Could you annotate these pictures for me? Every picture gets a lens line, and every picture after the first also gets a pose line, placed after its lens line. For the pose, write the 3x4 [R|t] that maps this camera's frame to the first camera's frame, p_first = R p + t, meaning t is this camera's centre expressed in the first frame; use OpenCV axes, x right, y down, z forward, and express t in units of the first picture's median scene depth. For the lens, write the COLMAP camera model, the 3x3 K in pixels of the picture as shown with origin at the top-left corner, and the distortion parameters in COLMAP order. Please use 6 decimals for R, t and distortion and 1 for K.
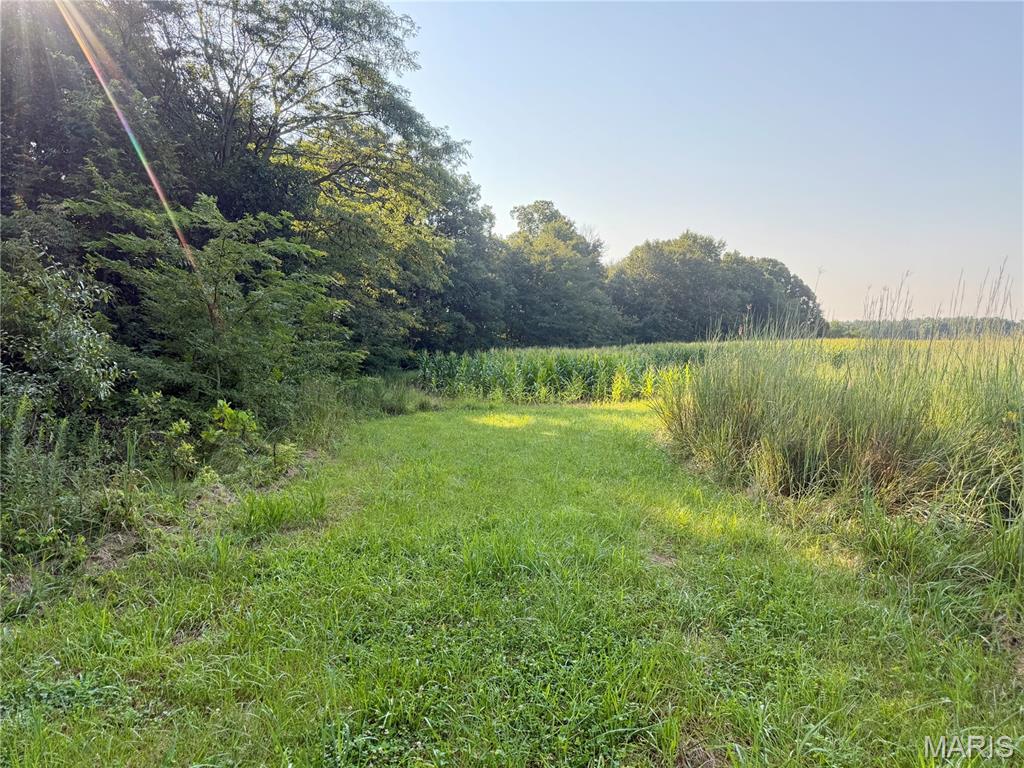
lens RADIAL K [[697.1, 0, 504.4], [0, 697.1, 380.6], [0, 0, 1]] dist [0.004942, -0.003327]
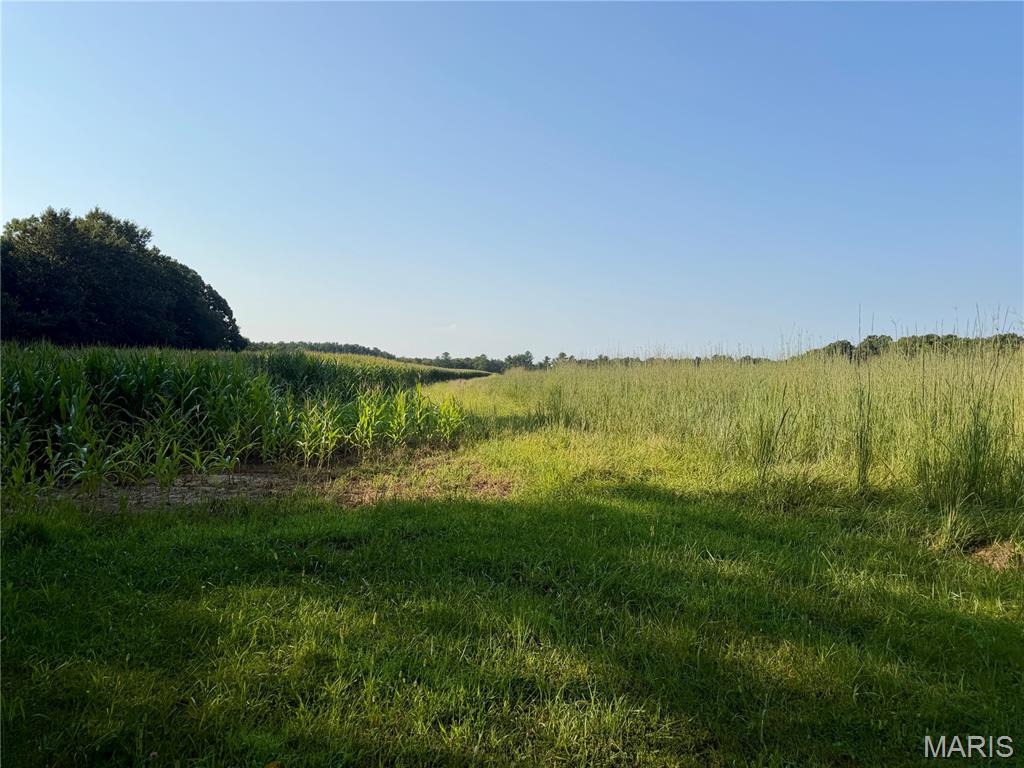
lens RADIAL K [[697.1, 0, 504.4], [0, 697.1, 380.6], [0, 0, 1]] dist [0.004942, -0.003327]
pose [[0.551229, 0.019466, 0.834127, -0.133317], [0.009254, 0.999524, -0.029441, 0.002269], [-0.834303, 0.023948, 0.550786, 0.214318]]
